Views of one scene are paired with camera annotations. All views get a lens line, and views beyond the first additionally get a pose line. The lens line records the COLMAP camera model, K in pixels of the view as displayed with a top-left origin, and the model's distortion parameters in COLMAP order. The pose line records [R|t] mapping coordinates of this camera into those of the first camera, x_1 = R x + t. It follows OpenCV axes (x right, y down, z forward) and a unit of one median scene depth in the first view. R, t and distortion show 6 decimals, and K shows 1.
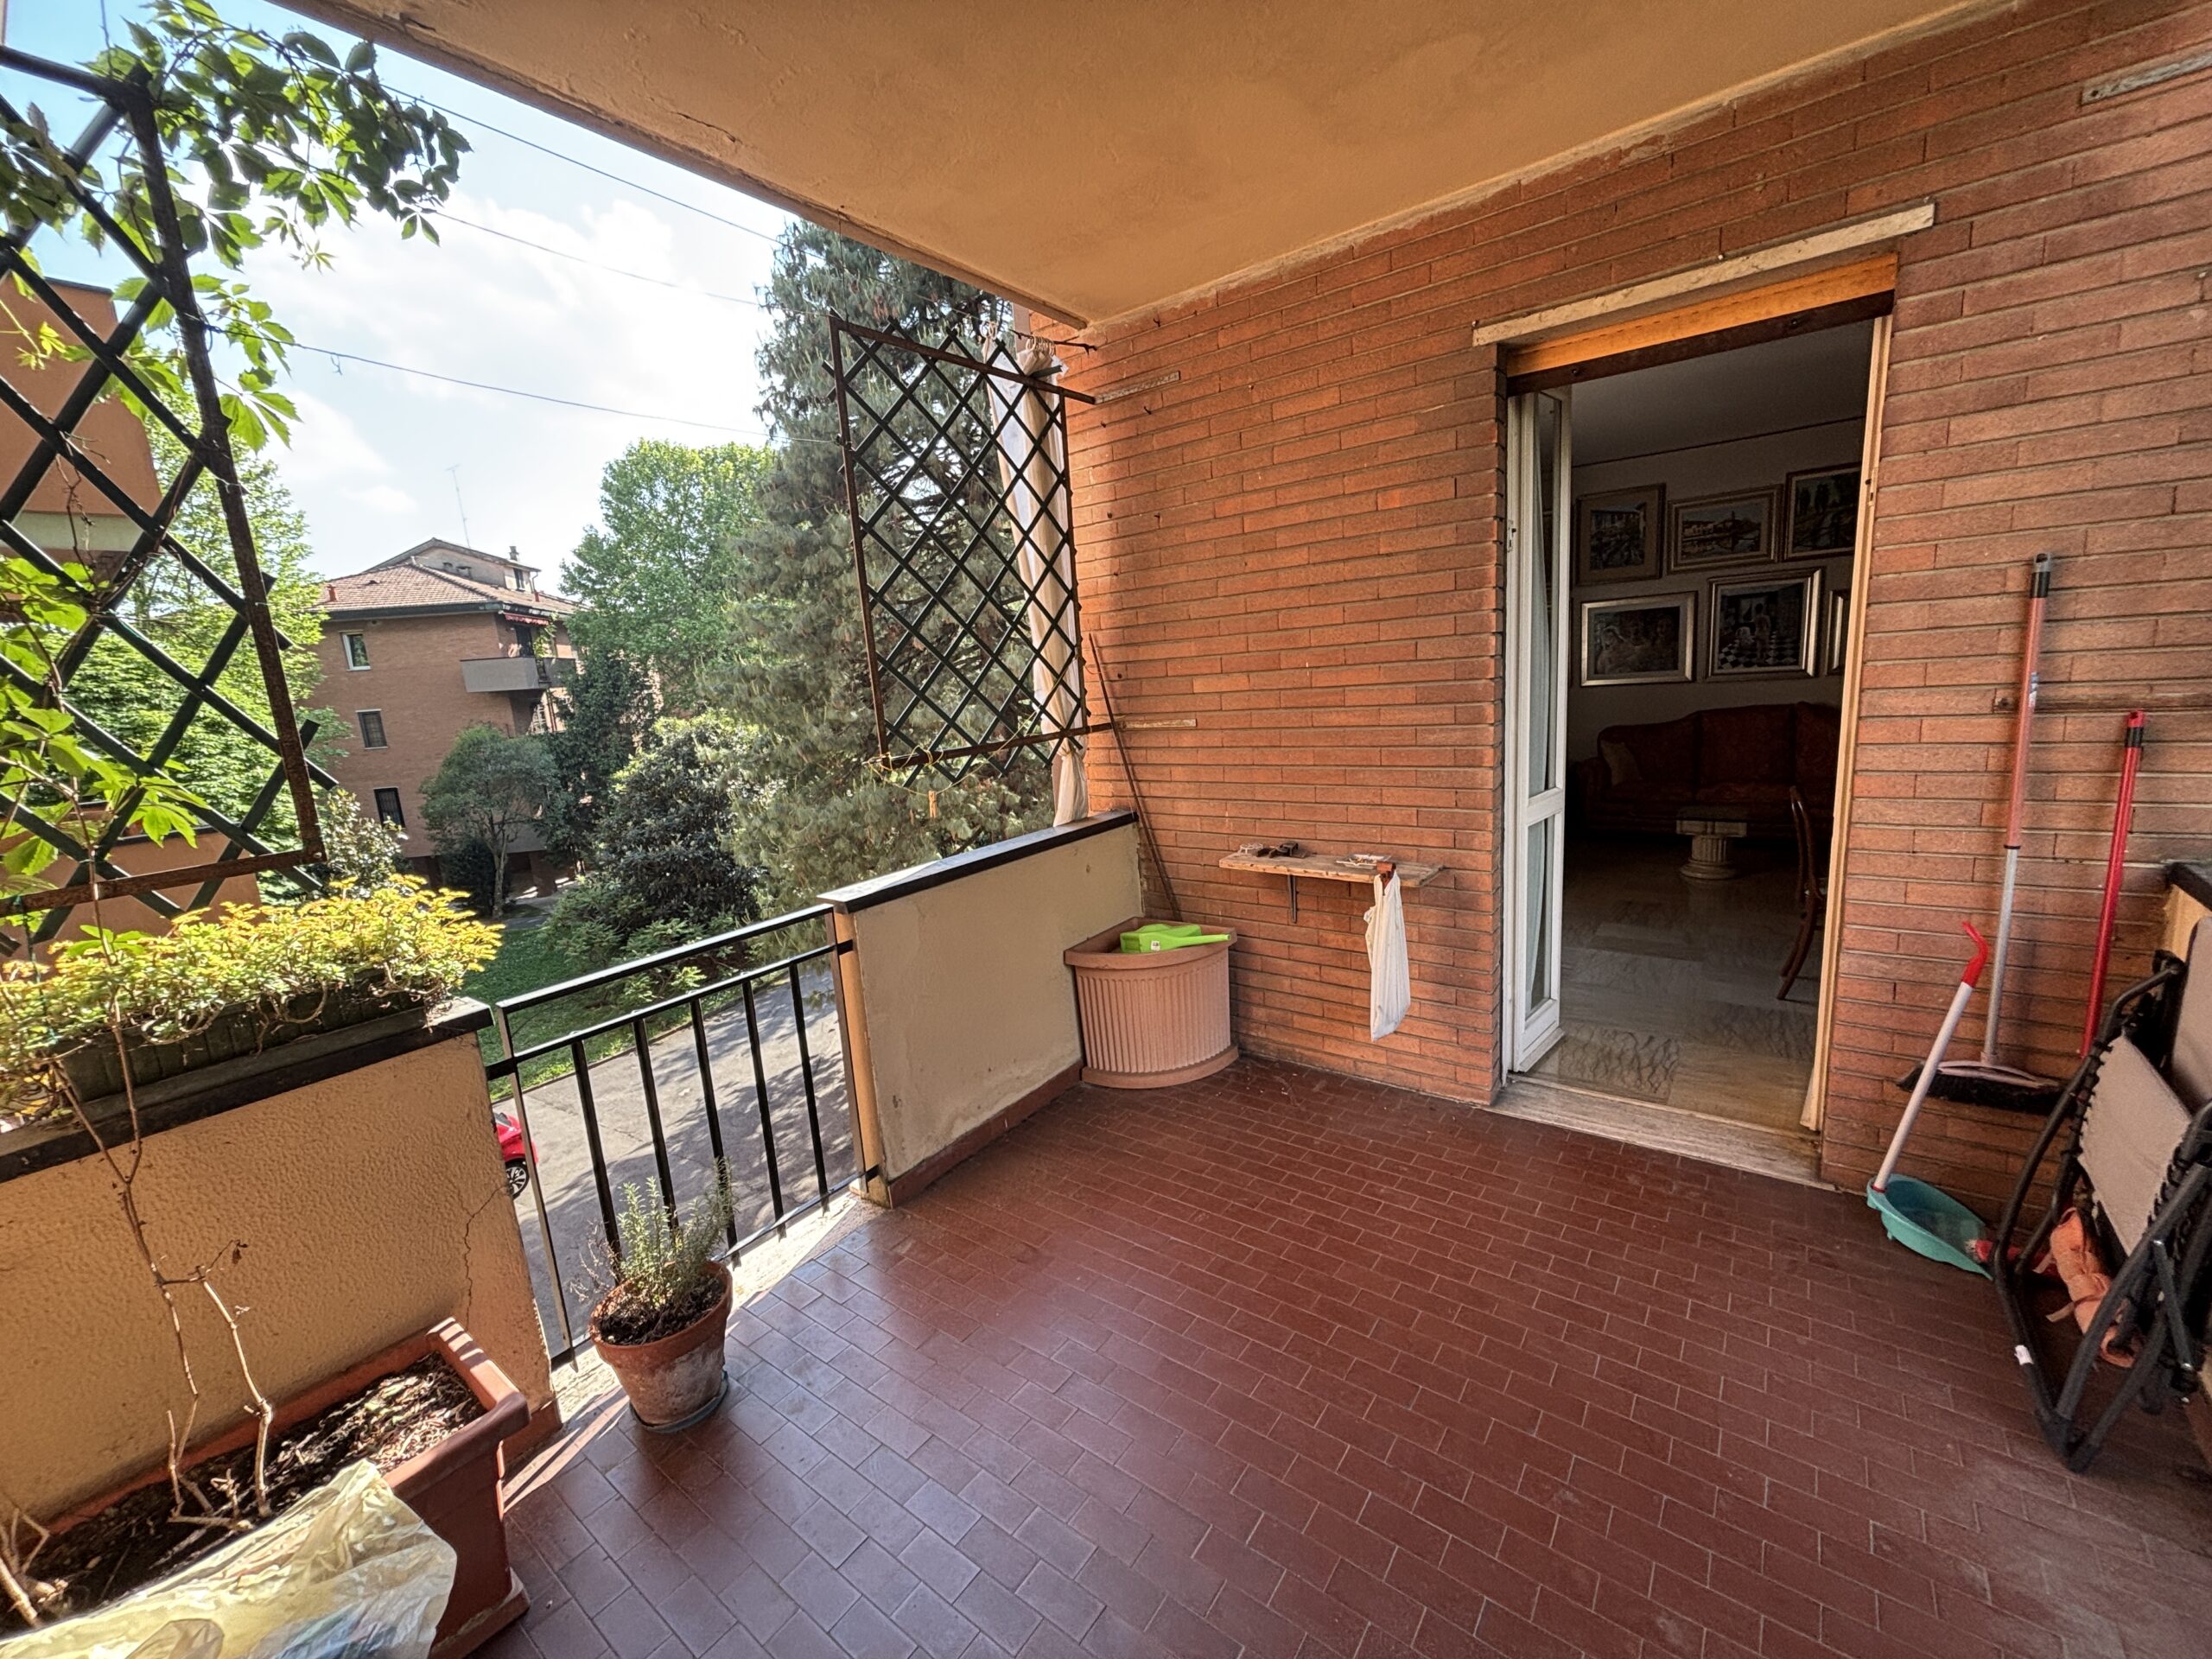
lens RADIAL K [[878.3, 0, 1103.0], [0, 878.3, 824.8], [0, 0, 1]] dist [0.000708, 0.001825]
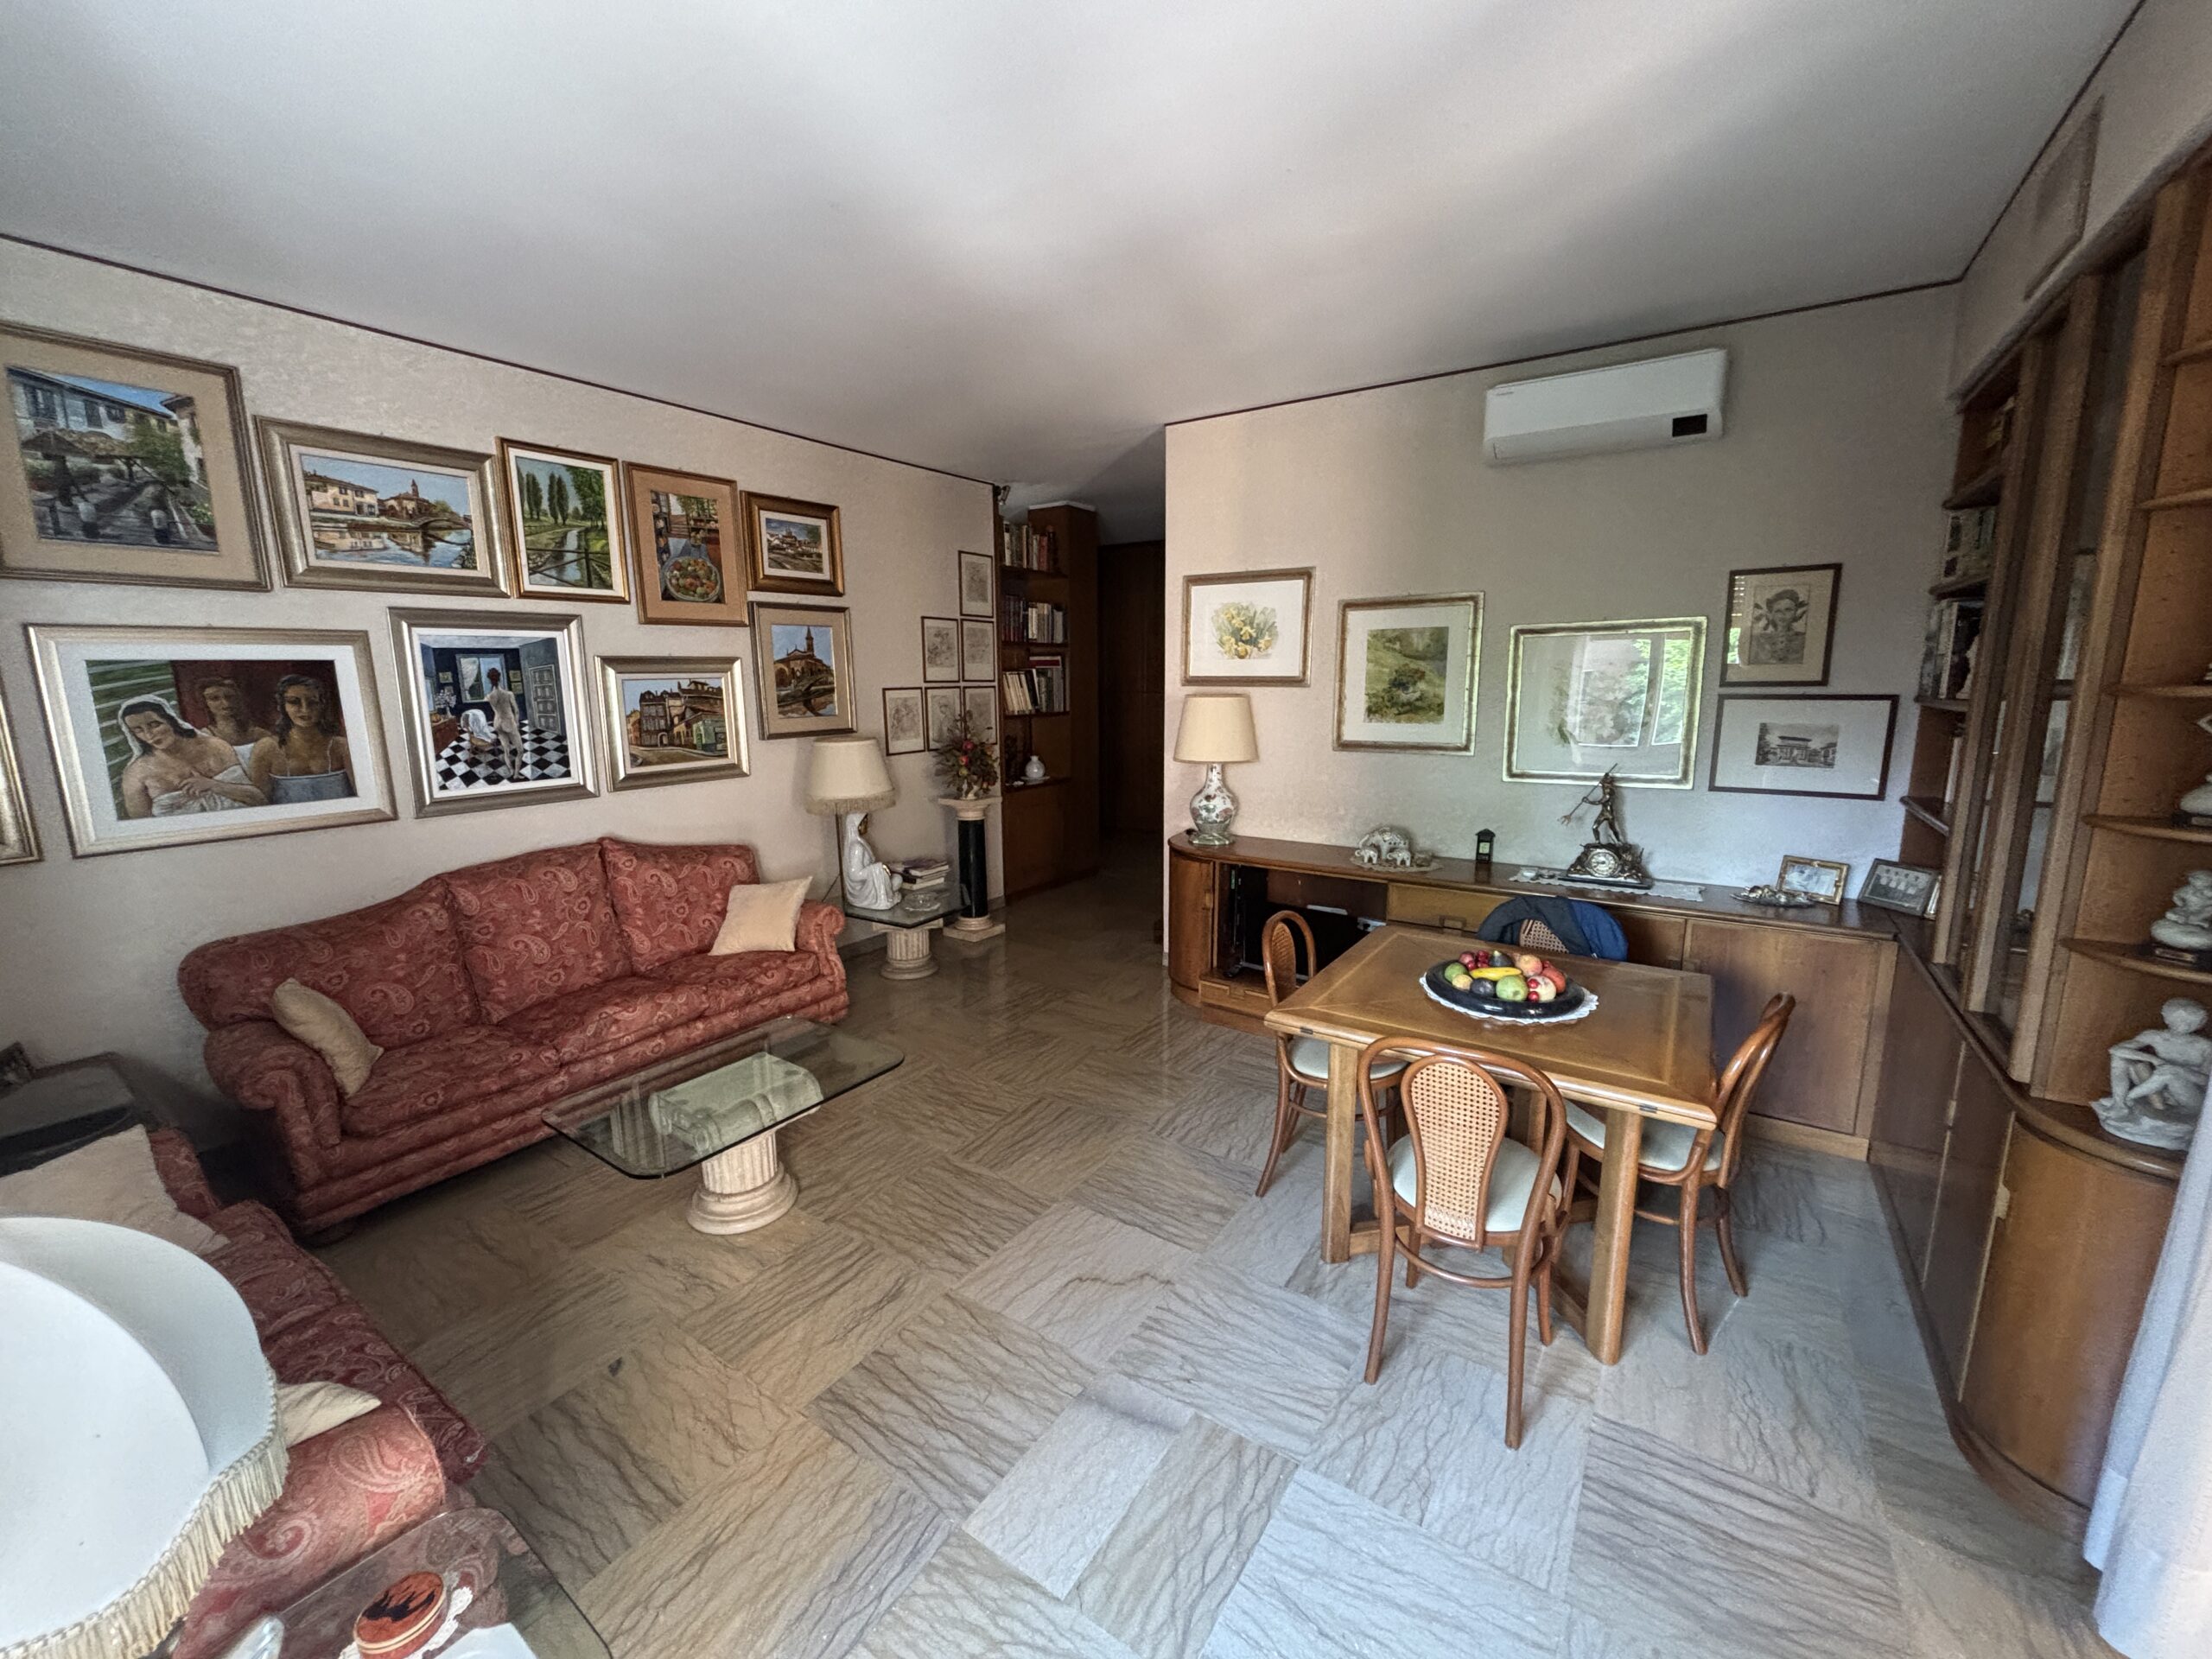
lens RADIAL K [[886.1, 0, 1105.3], [0, 886.1, 829.5], [0, 0, 1]] dist [-0.000667, 0.000975]
pose [[-0.047968, -0.105967, 0.993212, 0.084169], [0.185277, 0.976157, 0.113096, -0.070053], [-0.981515, 0.189445, -0.027191, 0.316868]]
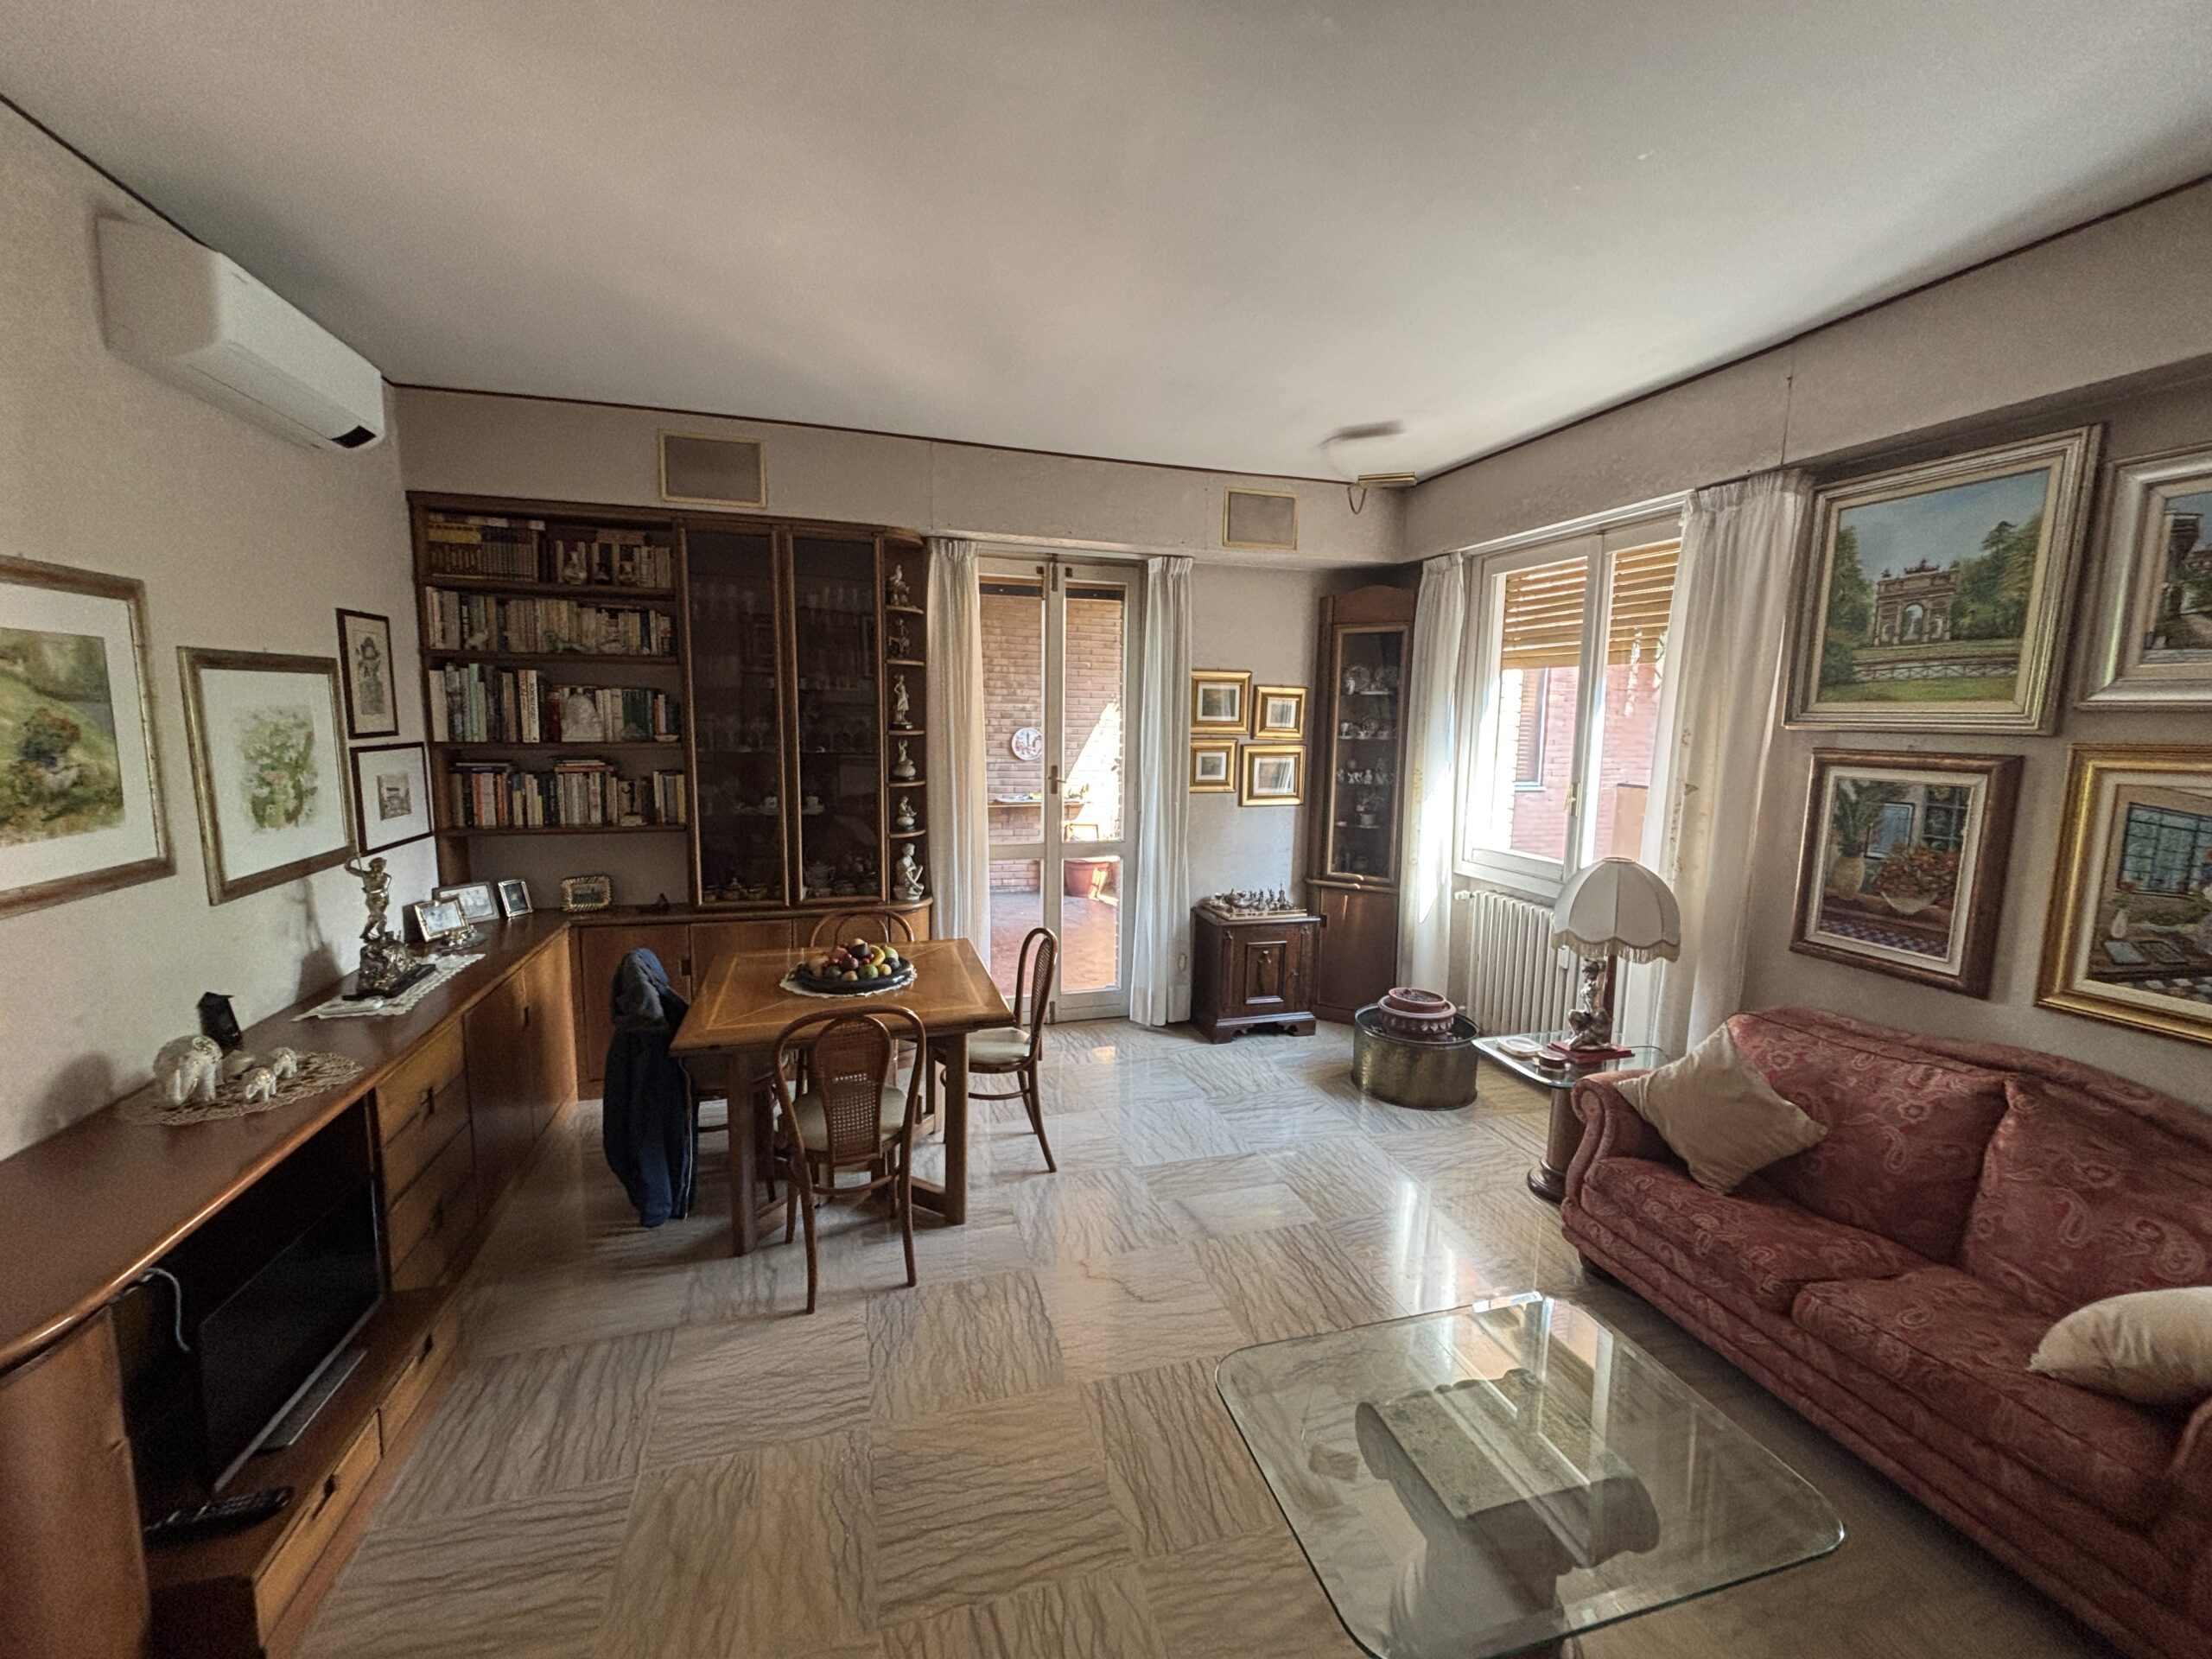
lens RADIAL K [[886.1, 0, 1112.3], [0, 886.1, 831.9], [0, 0, 1]] dist [-0.000667, 0.000975]
pose [[-0.589959, 0.164683, -0.790460, 0.391364], [-0.116217, 0.951467, 0.284964, -0.111168], [0.799025, 0.259982, -0.542188, 0.406681]]
